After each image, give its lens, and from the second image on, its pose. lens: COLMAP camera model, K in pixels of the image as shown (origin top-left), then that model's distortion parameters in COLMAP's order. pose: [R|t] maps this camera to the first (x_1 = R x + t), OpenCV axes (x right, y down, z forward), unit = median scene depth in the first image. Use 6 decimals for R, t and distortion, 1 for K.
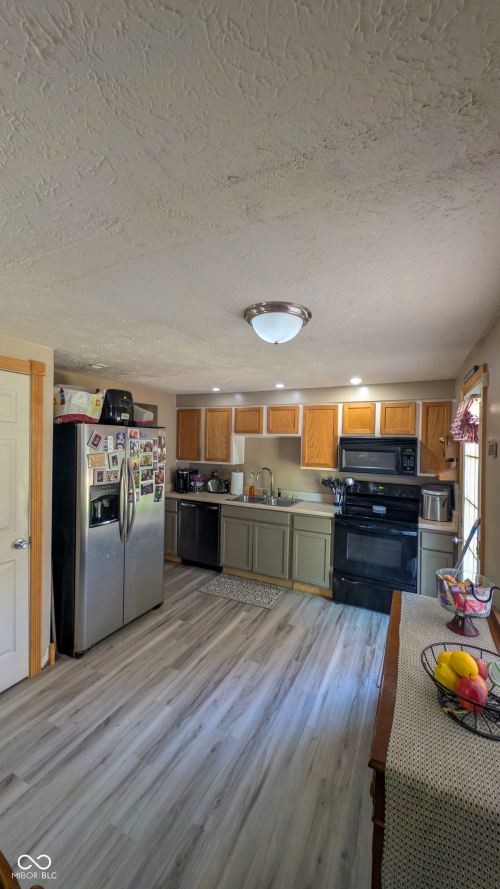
lens RADIAL K [[334.0, 0, 248.5], [0, 334.0, 444.6], [0, 0, 1]] dist [0.000498, -0.000145]
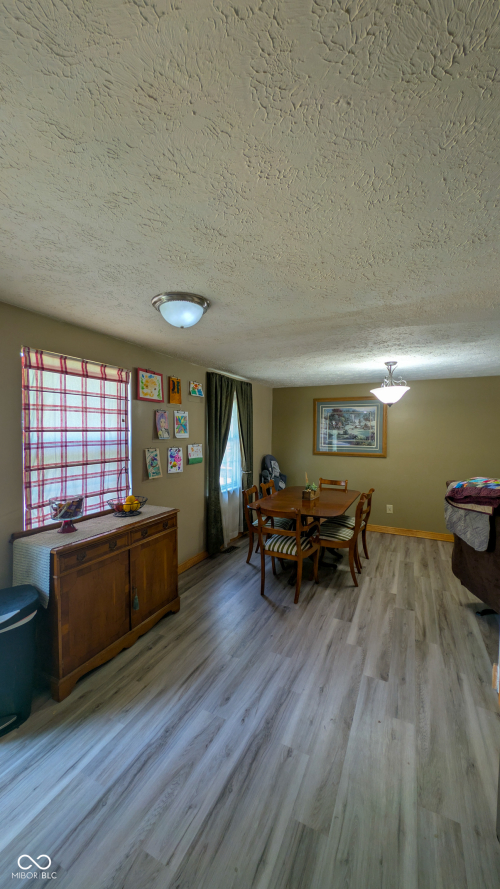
lens RADIAL K [[334.0, 0, 250.2], [0, 334.0, 442.6], [0, 0, 1]] dist [0.000498, -0.000145]
pose [[-0.999683, -0.023832, -0.008163, -0.133261], [-0.024214, 0.998432, 0.050473, 0.032088], [0.006948, 0.050654, -0.998692, 1.819998]]
